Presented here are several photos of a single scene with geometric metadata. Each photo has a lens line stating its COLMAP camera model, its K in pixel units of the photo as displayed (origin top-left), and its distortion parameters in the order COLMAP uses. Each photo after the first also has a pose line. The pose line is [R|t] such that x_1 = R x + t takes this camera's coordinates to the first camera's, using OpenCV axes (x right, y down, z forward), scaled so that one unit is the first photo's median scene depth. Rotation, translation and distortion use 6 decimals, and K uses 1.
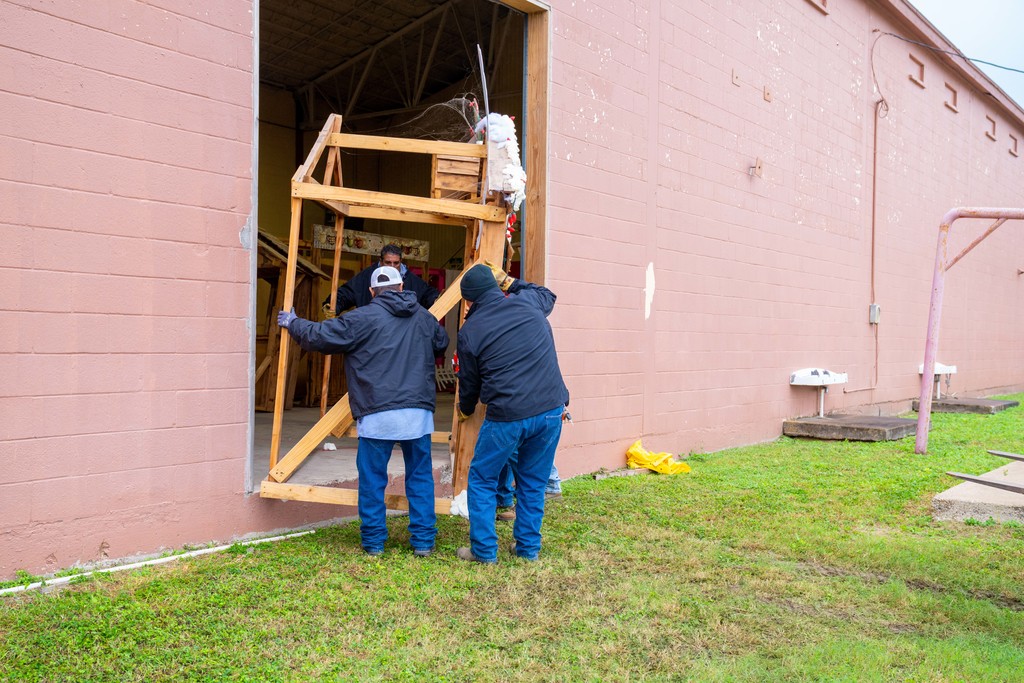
lens RADIAL K [[1106.2, 0, 509.8], [0, 1106.2, 343.6], [0, 0, 1]] dist [0.008743, 0.000000]
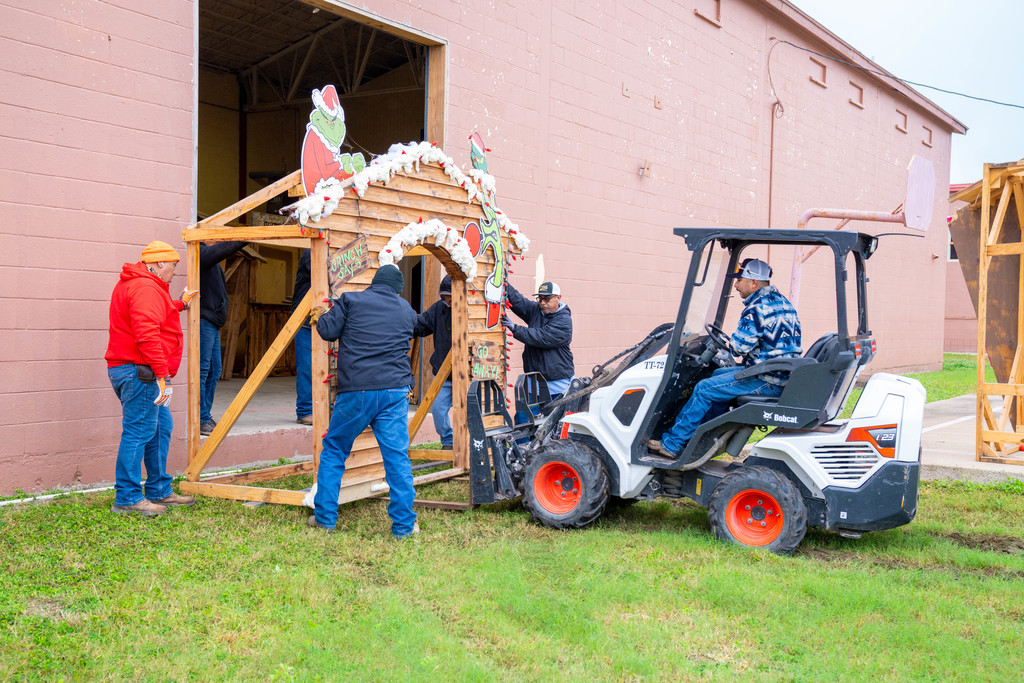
lens RADIAL K [[1145.2, 0, 514.9], [0, 1145.2, 339.8], [0, 0, 1]] dist [0.025842, 0.000000]
pose [[0.999108, 0.008529, 0.041359, 0.041946], [-0.009266, 0.999801, 0.017673, -0.003446], [-0.041200, -0.018040, 0.998988, -0.167560]]
